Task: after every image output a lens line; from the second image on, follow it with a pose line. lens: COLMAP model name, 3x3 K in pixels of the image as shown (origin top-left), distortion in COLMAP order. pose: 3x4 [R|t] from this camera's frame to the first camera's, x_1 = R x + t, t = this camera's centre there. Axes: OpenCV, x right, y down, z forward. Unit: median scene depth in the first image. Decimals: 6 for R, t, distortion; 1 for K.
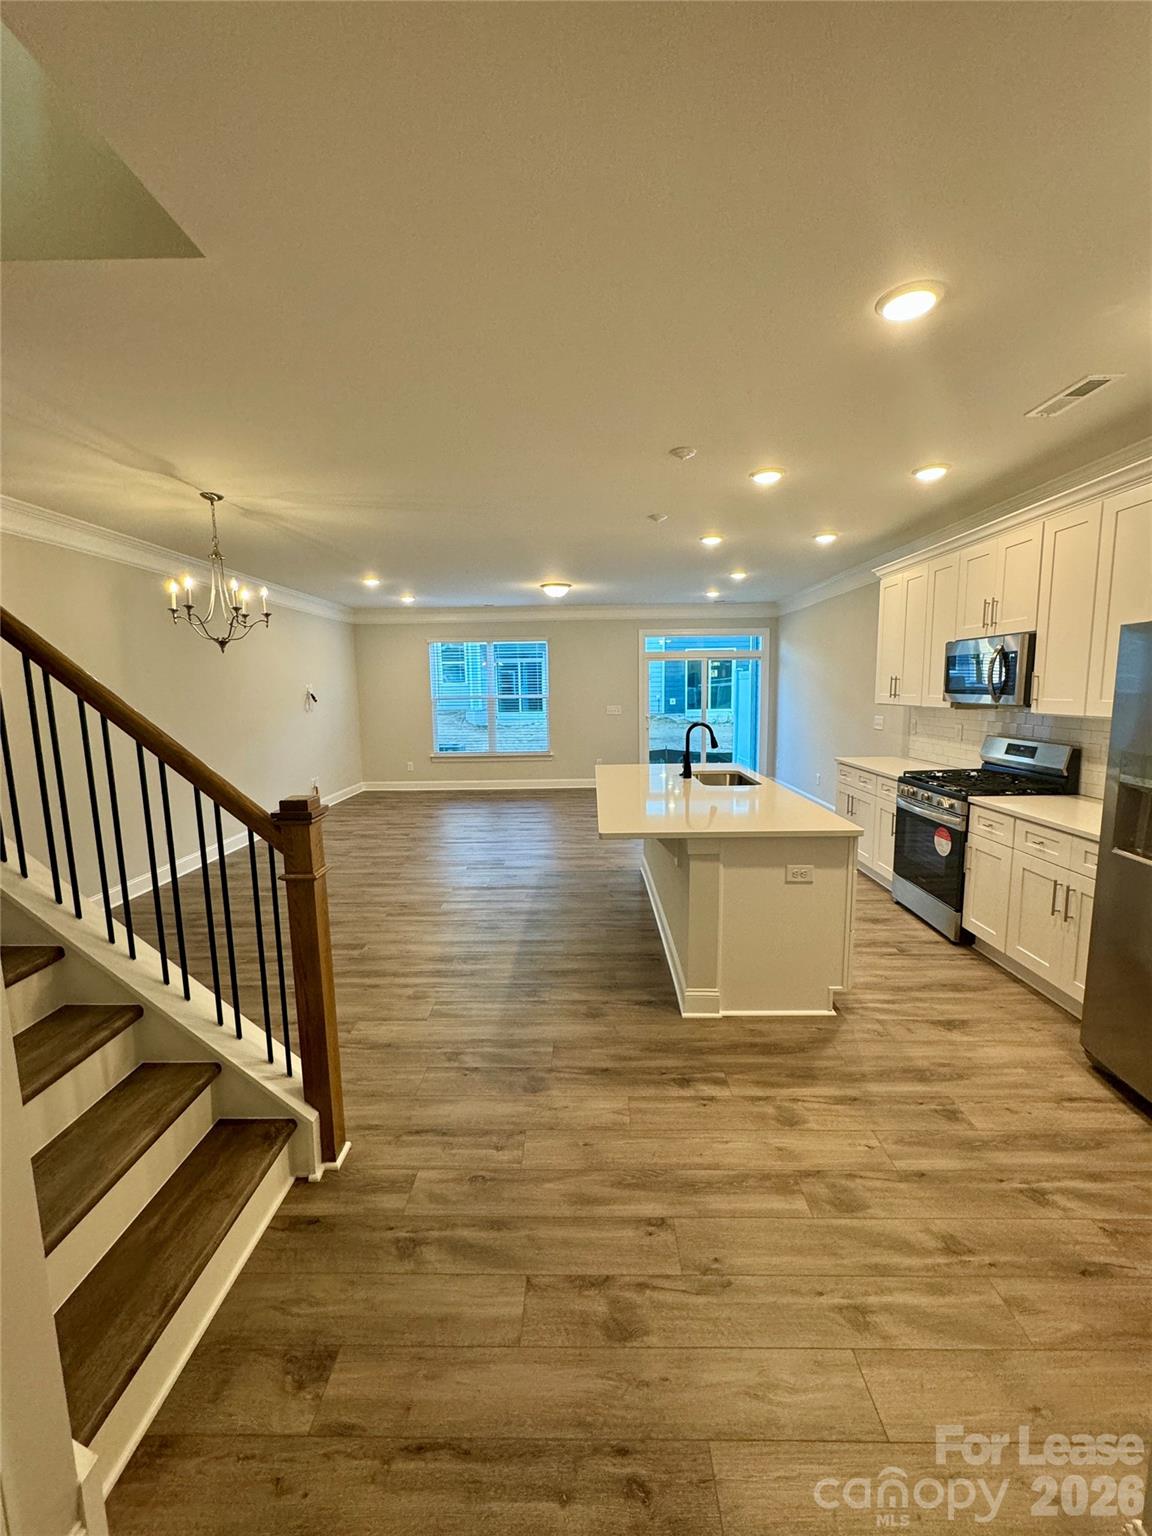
lens RADIAL K [[614.9, 0, 575.6], [0, 614.9, 766.5], [0, 0, 1]] dist [-0.002064, 0.000163]
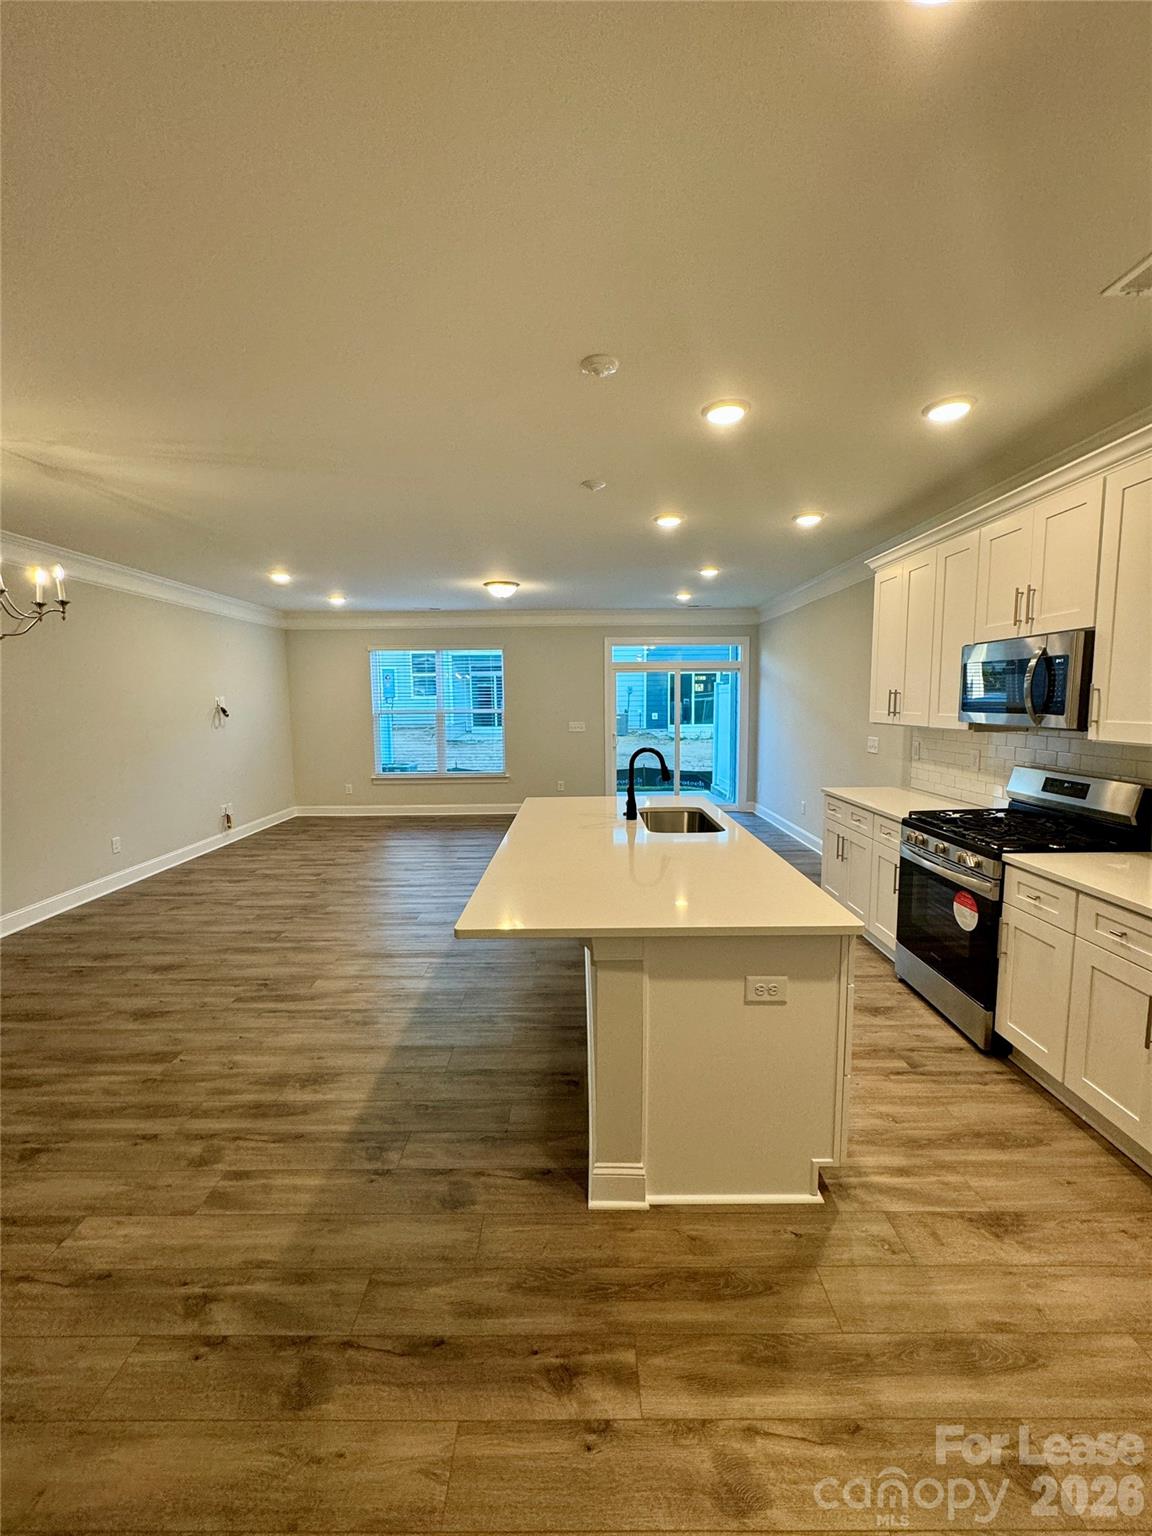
lens RADIAL K [[614.9, 0, 575.6], [0, 614.9, 766.8], [0, 0, 1]] dist [-0.002064, 0.000163]
pose [[0.999868, 0.002831, 0.016017, 0.114258], [-0.002483, 0.999762, -0.021675, -0.034966], [-0.016075, 0.021632, 0.999637, 0.262447]]
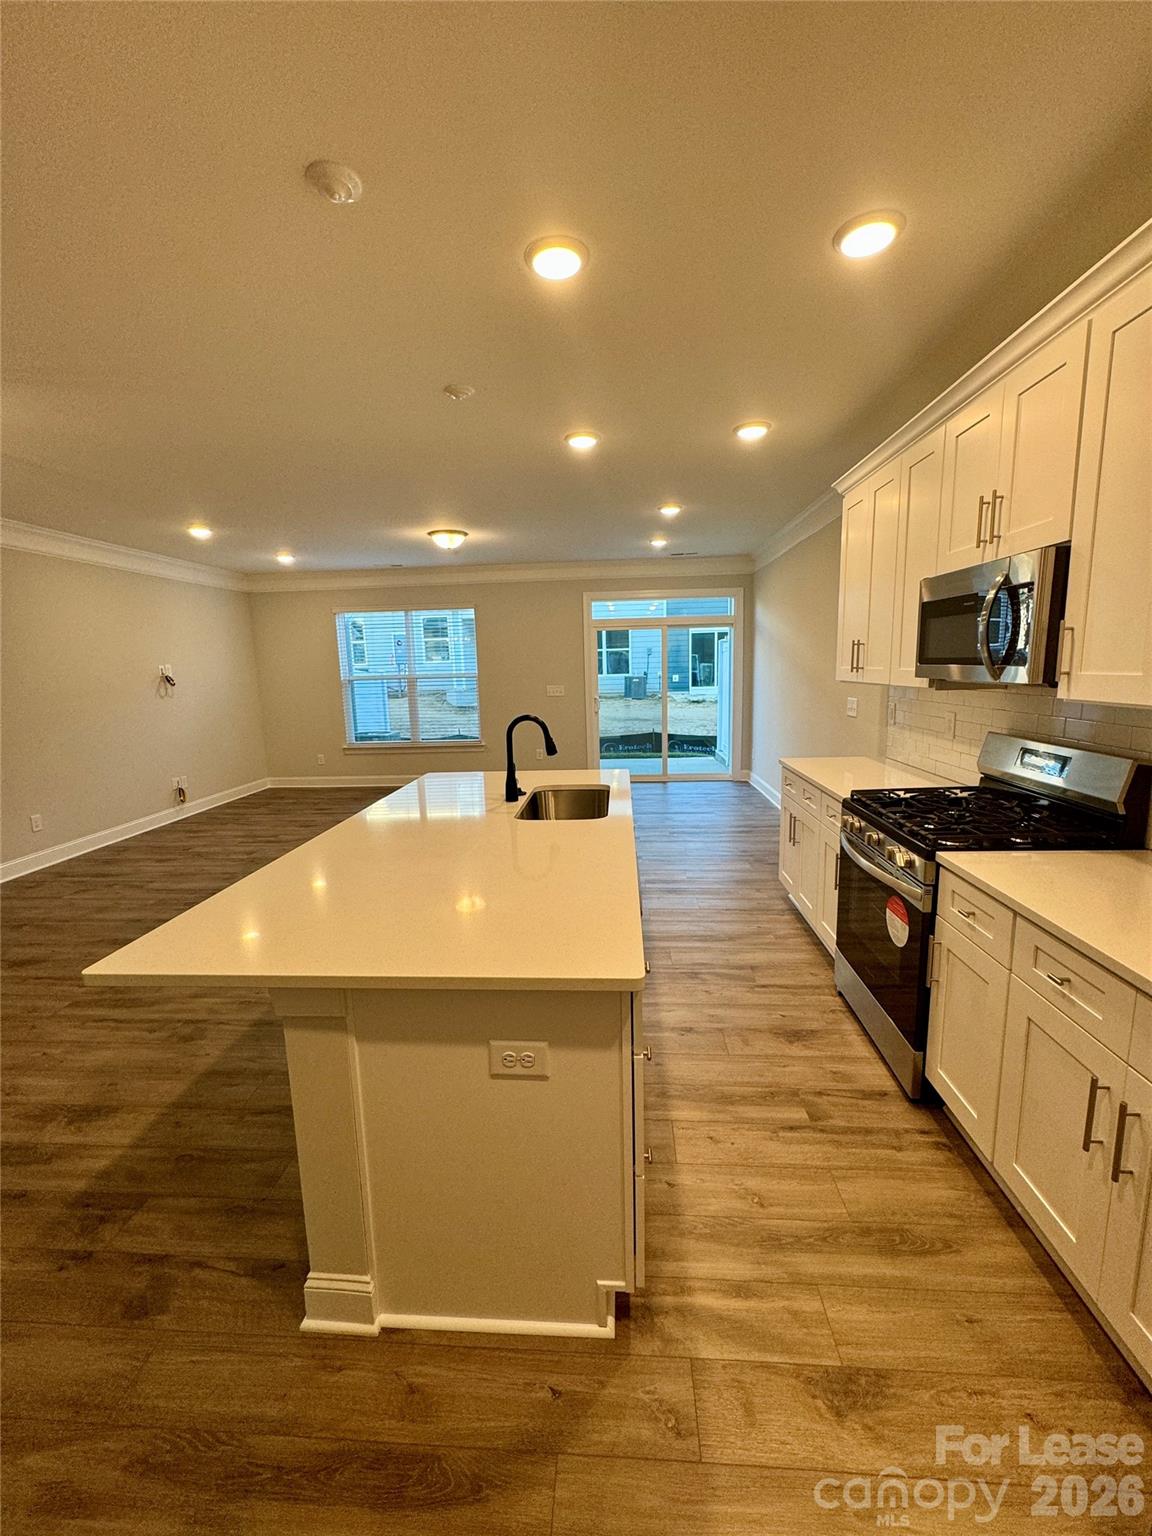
lens RADIAL K [[614.9, 0, 575.8], [0, 614.9, 767.3], [0, 0, 1]] dist [-0.002064, 0.000163]
pose [[0.998775, -0.004812, -0.049241, 0.324967], [0.006615, 0.999311, 0.036526, -0.046276], [0.049031, -0.036807, 0.998119, 0.413611]]
